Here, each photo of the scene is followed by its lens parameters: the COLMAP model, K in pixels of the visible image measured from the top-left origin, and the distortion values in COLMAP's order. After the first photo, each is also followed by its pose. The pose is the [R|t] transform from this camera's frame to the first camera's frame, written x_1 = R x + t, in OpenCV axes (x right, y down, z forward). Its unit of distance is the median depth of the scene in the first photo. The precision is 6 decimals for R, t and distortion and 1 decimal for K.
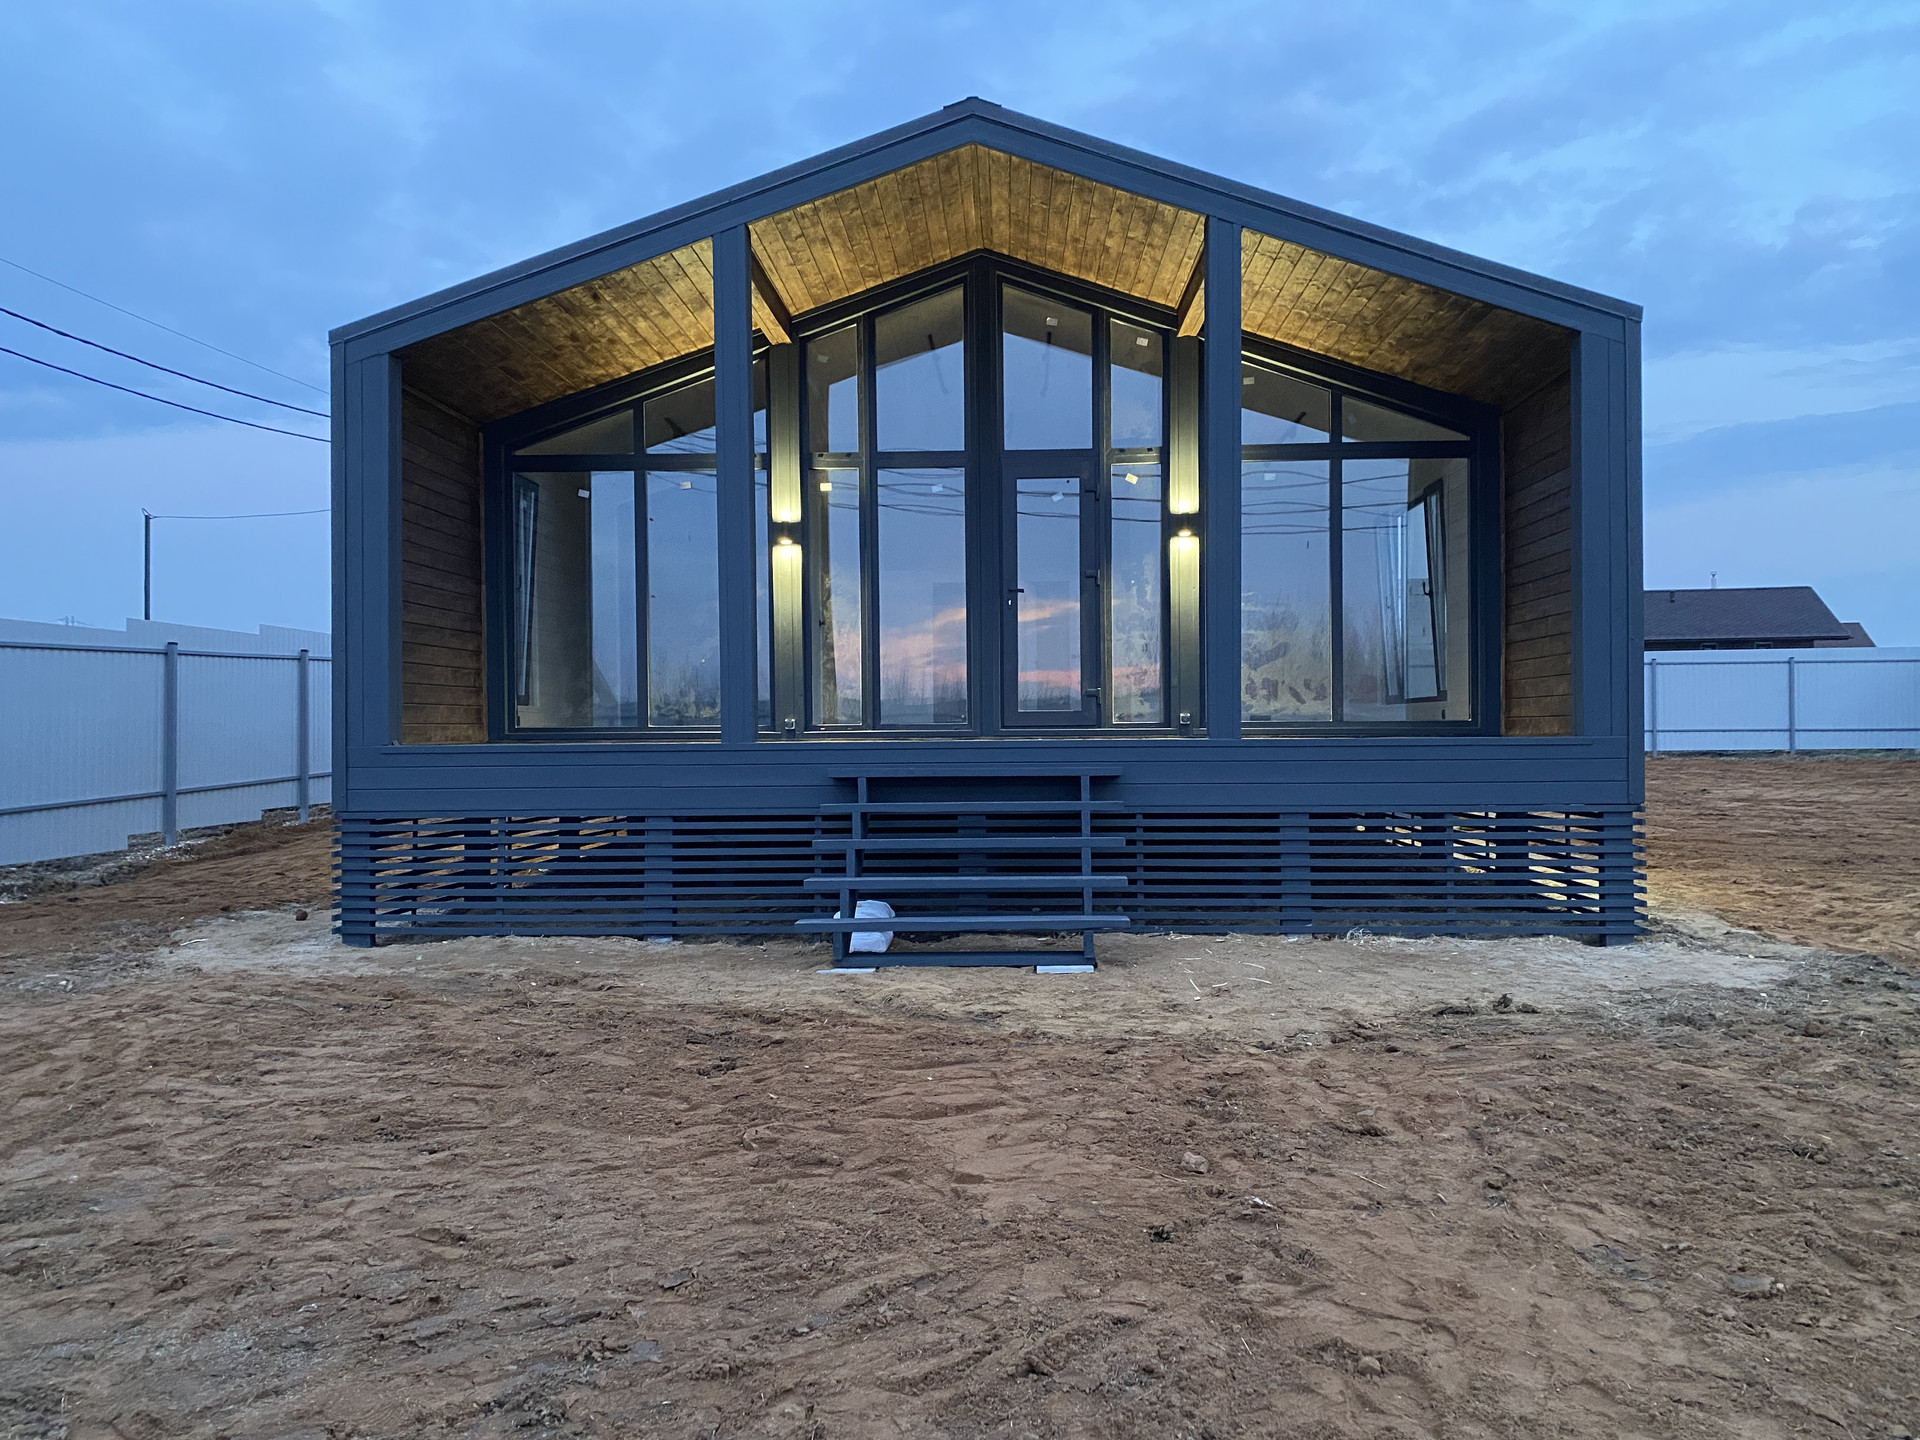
lens RADIAL K [[1459.0, 0, 961.3], [0, 1459.0, 718.7], [0, 0, 1]] dist [0.053993, -0.029104]
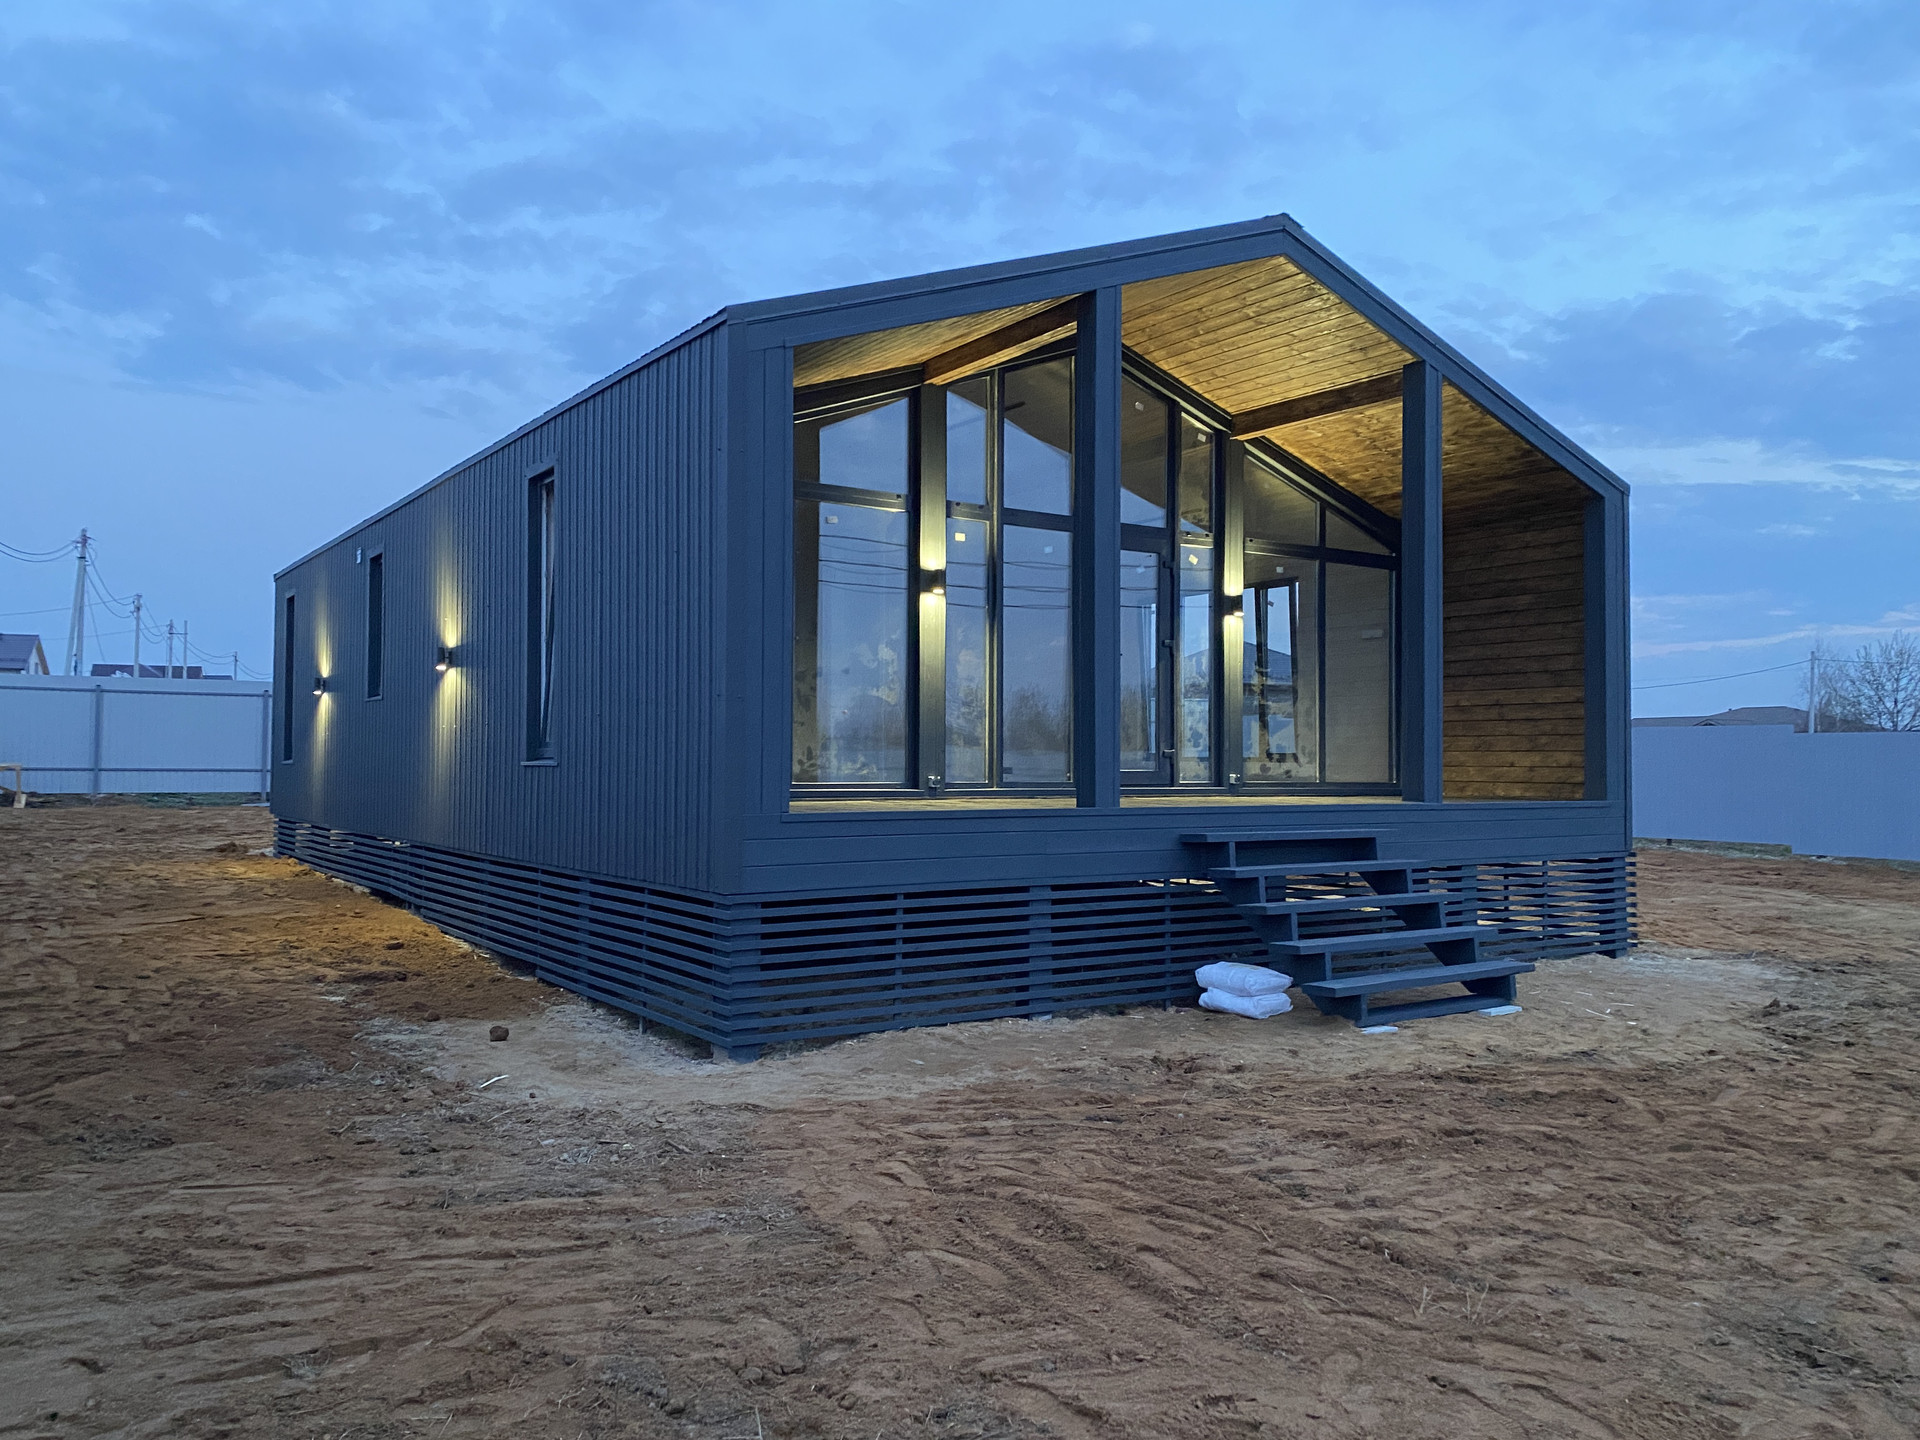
lens RADIAL K [[1459.0, 0, 972.2], [0, 1459.0, 703.2], [0, 0, 1]] dist [0.053993, -0.029104]
pose [[0.804733, 0.037588, 0.592446, -0.661913], [-0.017440, 0.999060, -0.039696, -0.009954], [-0.593381, 0.021613, 0.804631, 0.219310]]
